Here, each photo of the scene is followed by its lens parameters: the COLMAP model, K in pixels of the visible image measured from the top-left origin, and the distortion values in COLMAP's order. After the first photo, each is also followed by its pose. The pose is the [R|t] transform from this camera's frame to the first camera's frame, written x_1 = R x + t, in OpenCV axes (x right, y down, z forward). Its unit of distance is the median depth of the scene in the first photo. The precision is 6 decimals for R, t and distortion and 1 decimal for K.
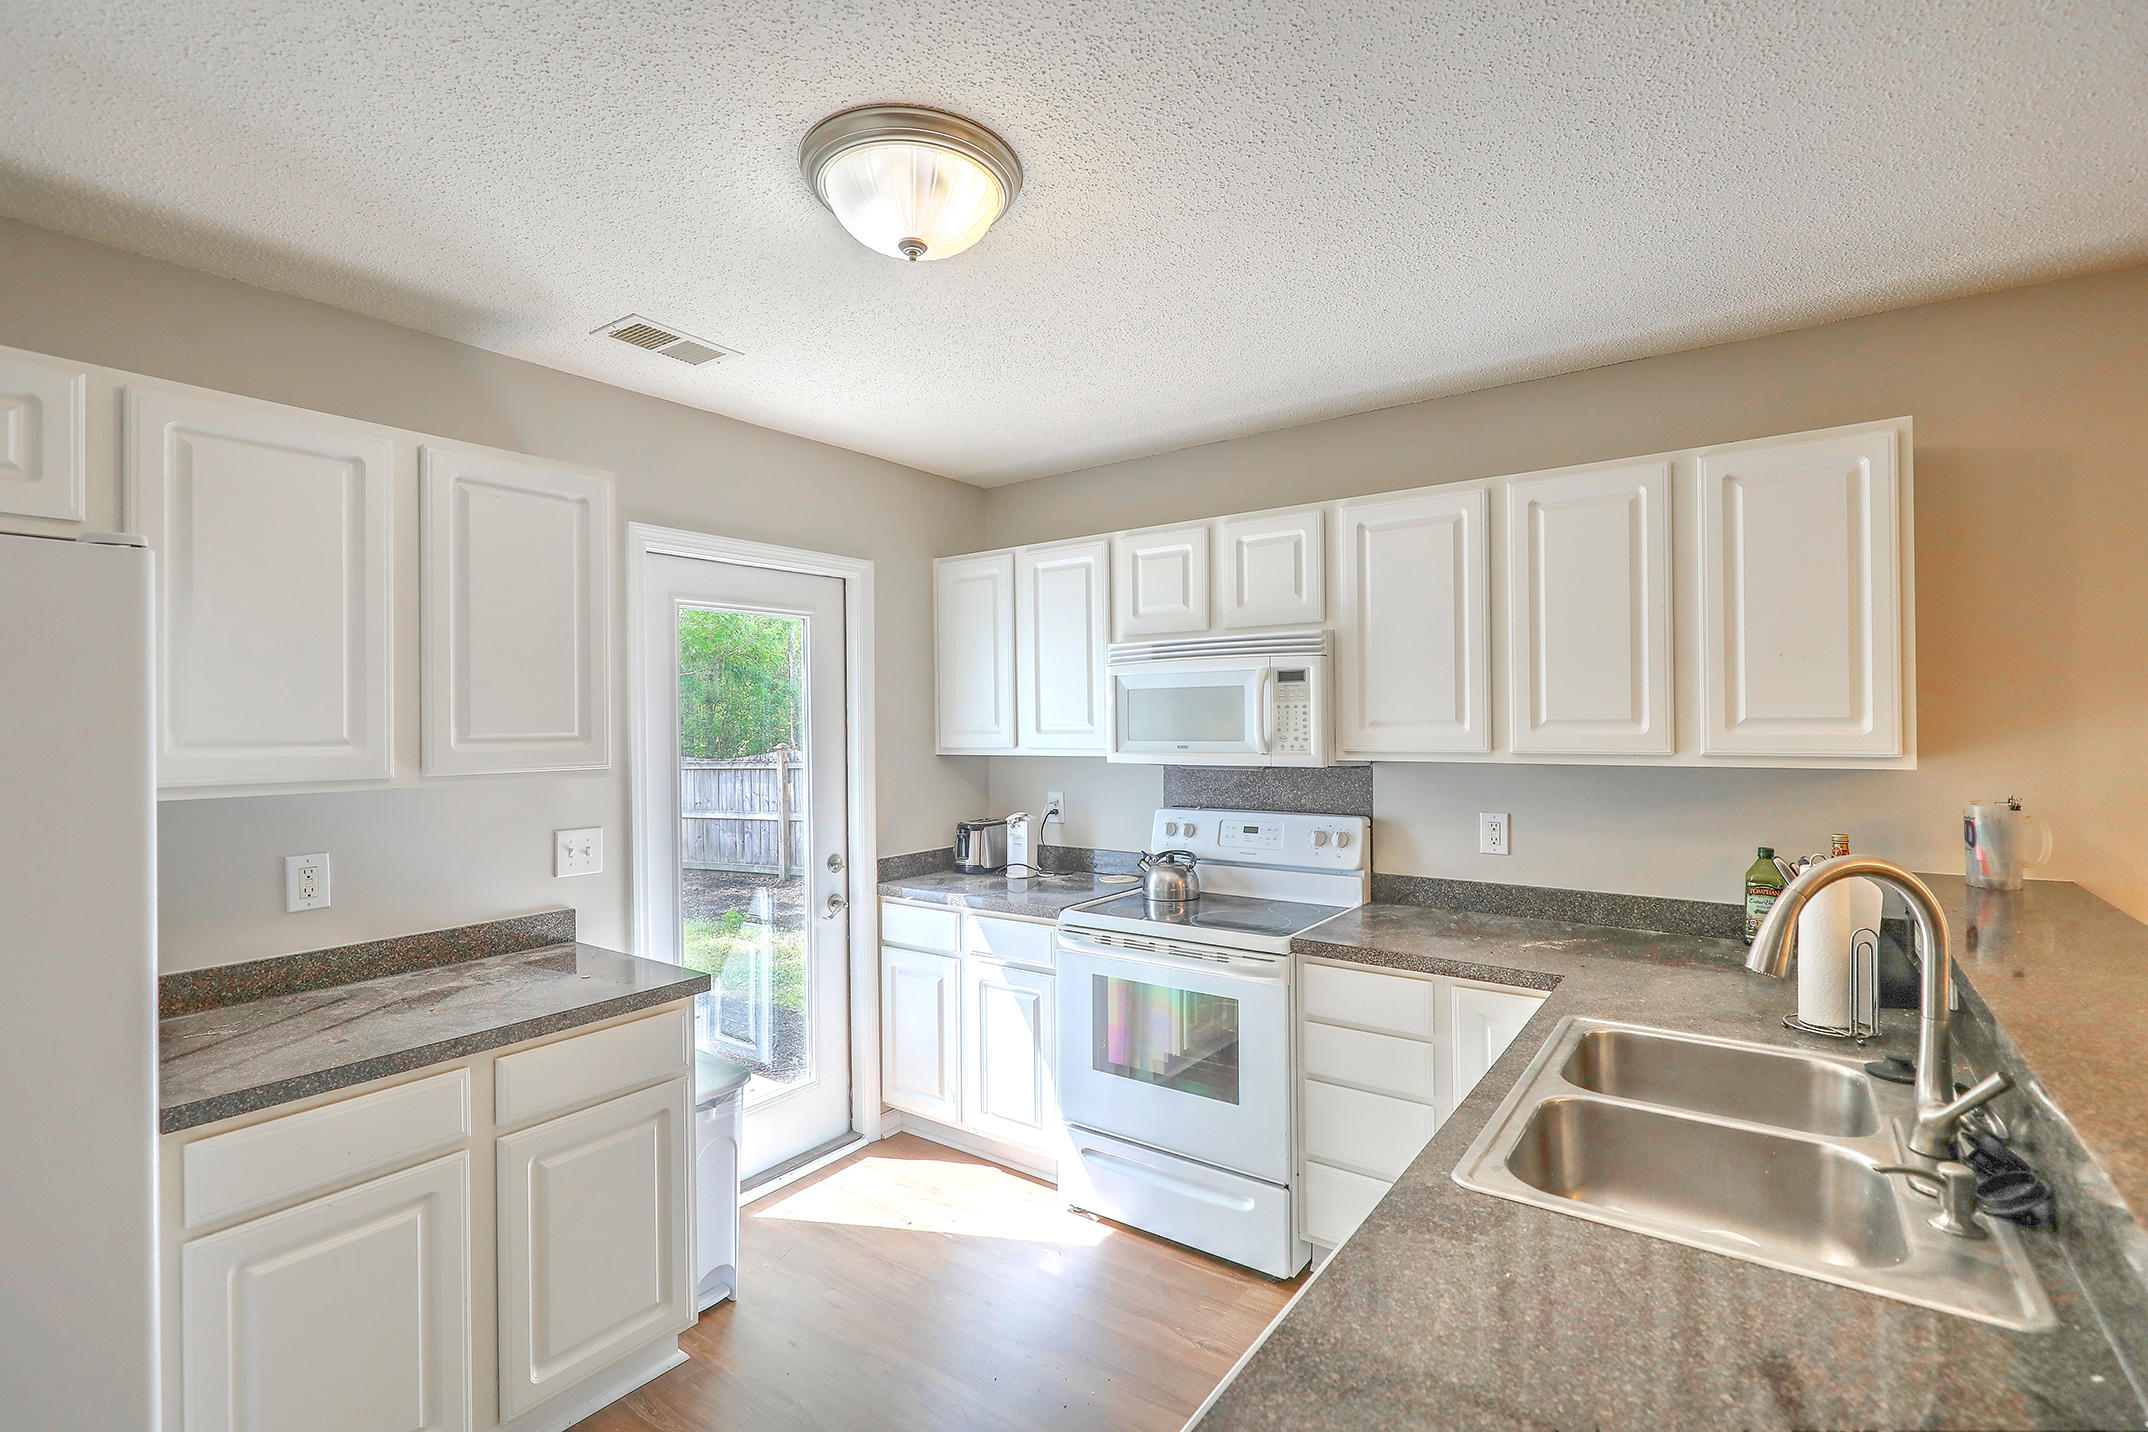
lens RADIAL K [[976.1, 0, 1079.1], [0, 976.1, 717.3], [0, 0, 1]] dist [-0.003854, 0.000576]
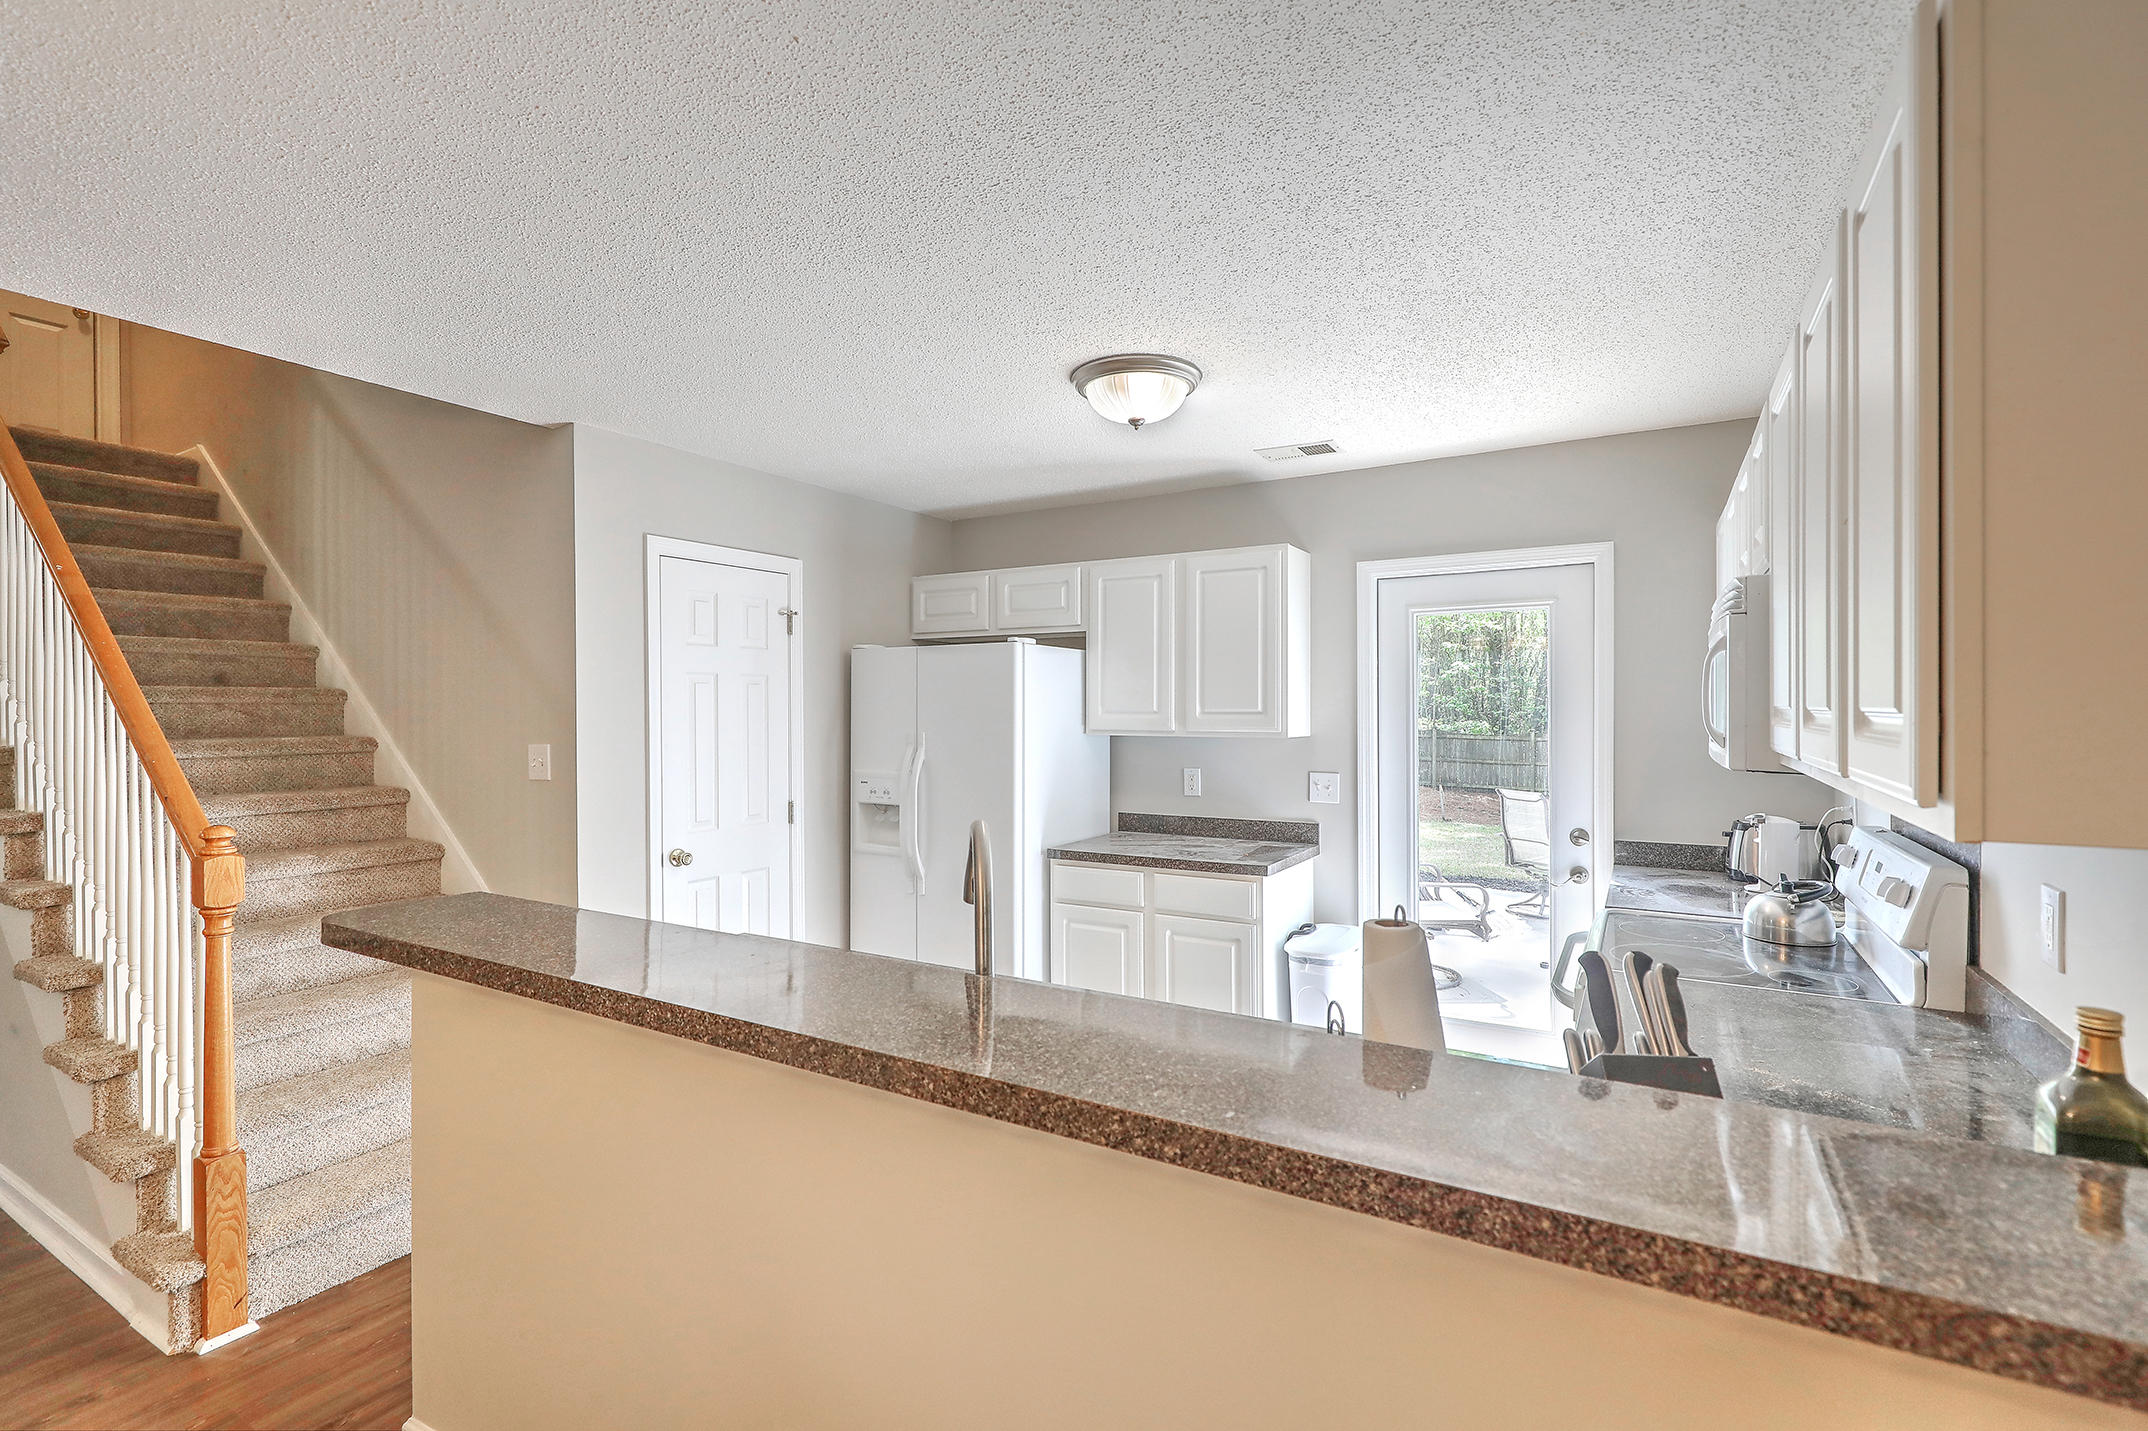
lens RADIAL K [[976.1, 0, 1081.9], [0, 976.1, 711.2], [0, 0, 1]] dist [-0.003854, 0.000576]
pose [[0.093722, 0.019059, -0.995416, 1.018039], [0.010254, 0.999745, 0.020107, -0.016253], [0.995546, -0.012091, 0.093502, 0.501790]]
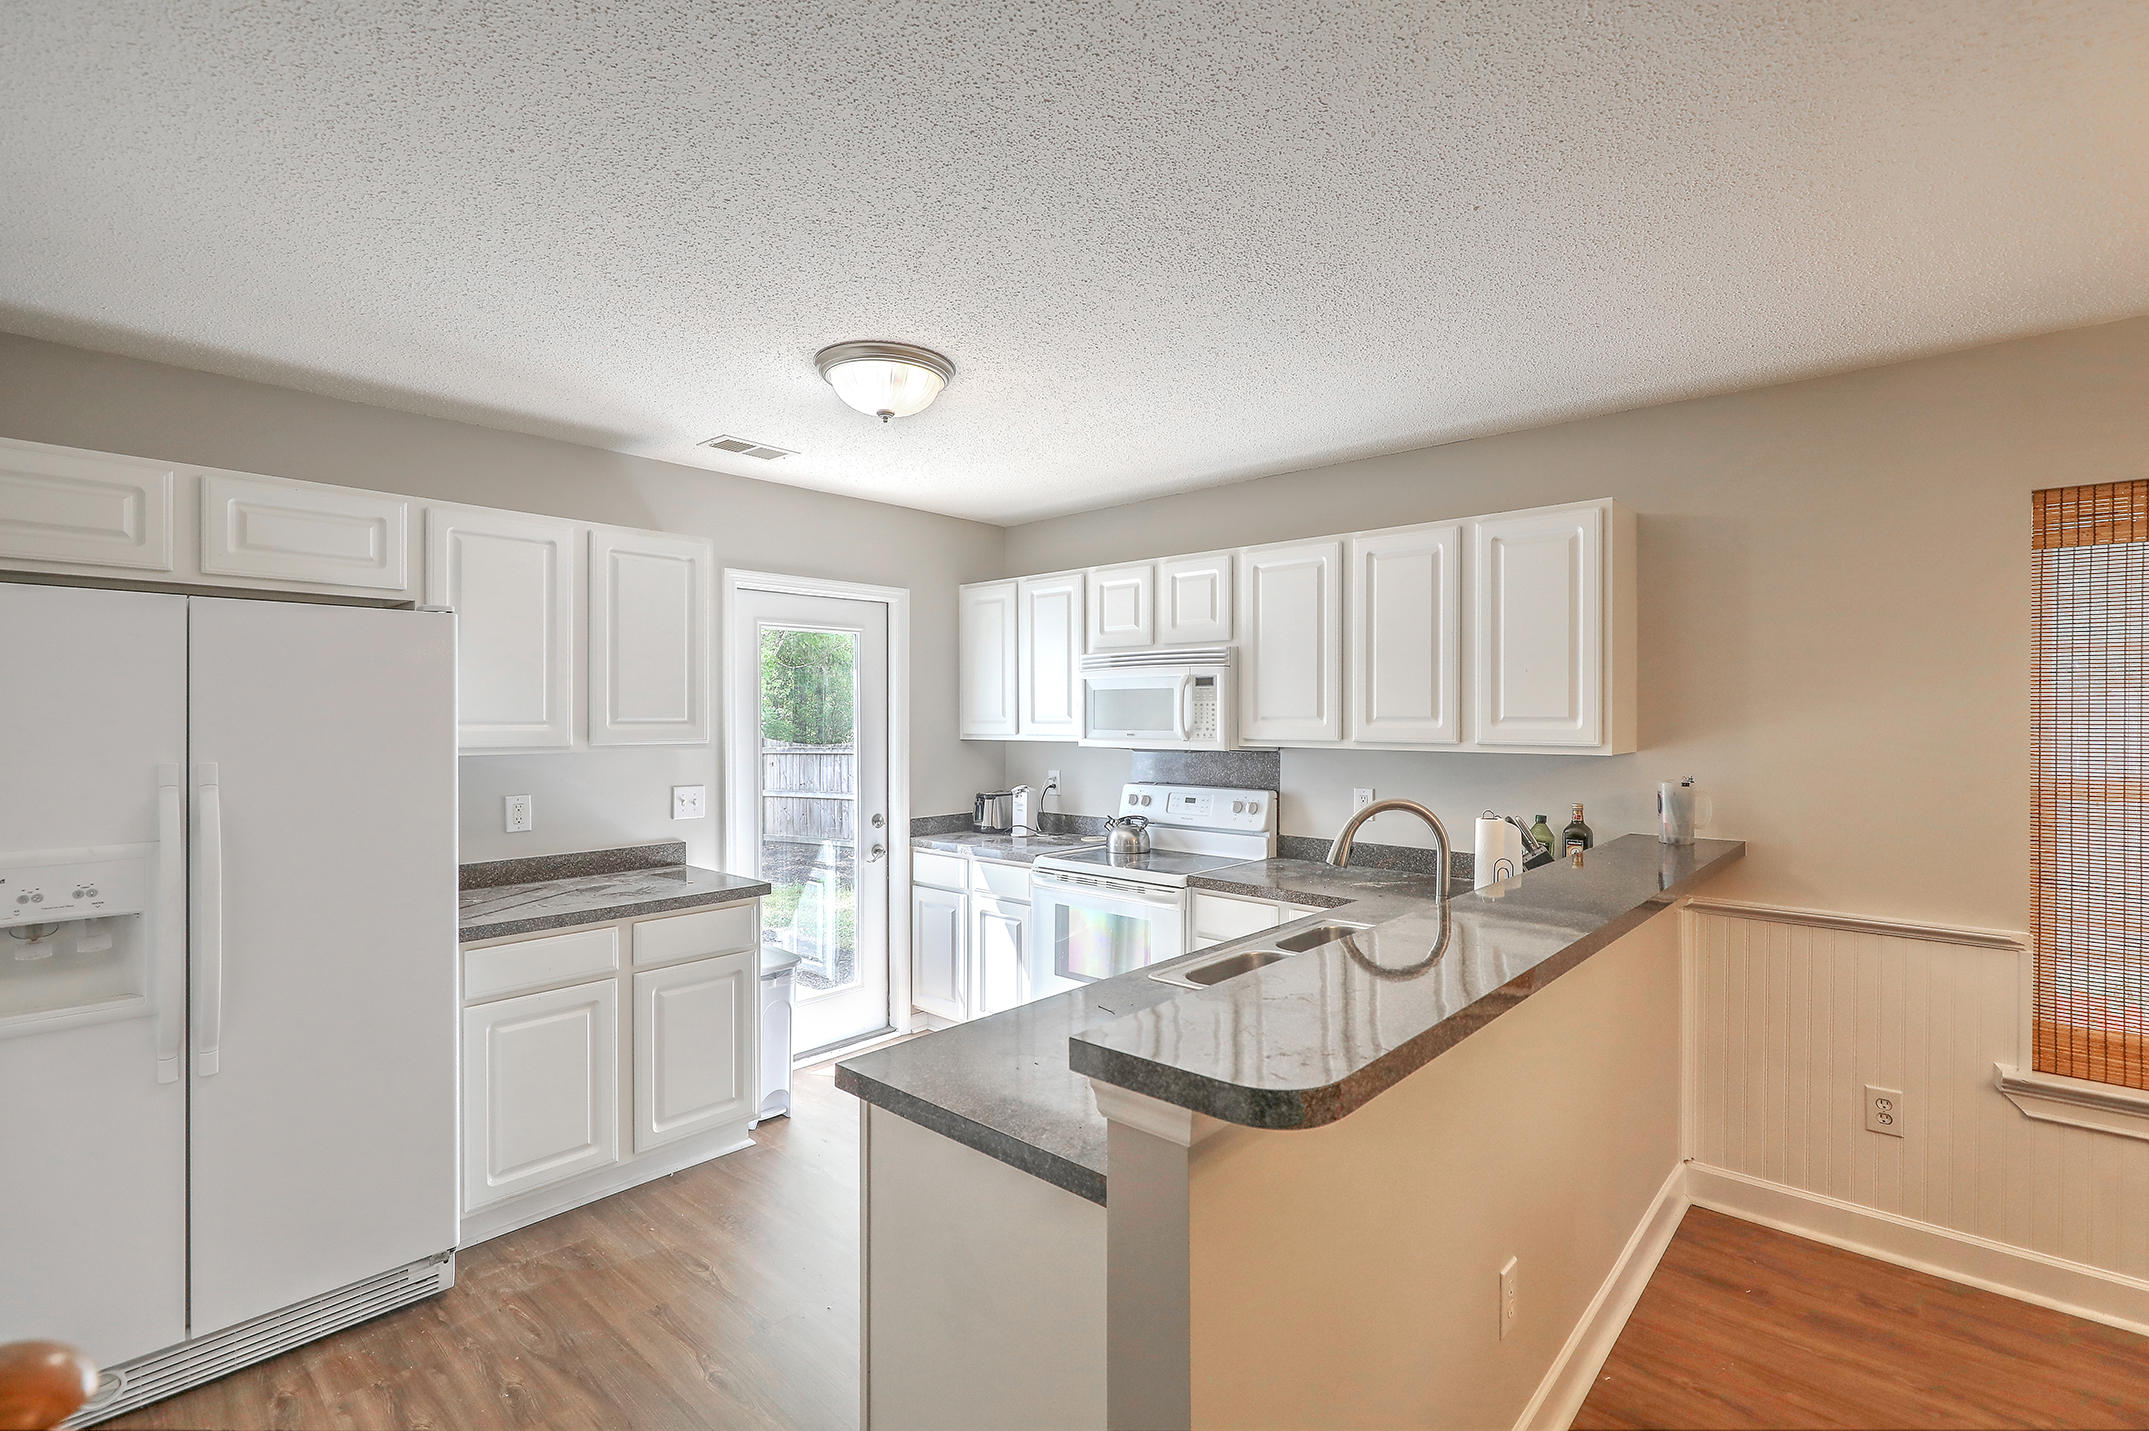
lens RADIAL K [[976.6, 0, 1078.8], [0, 976.6, 715.4], [0, 0, 1]] dist [-0.003854, 0.000576]
pose [[0.994053, 0.010469, -0.108389, 0.215460], [-0.009781, 0.999929, 0.006871, -0.004163], [0.108453, -0.005770, 0.994085, -0.369354]]
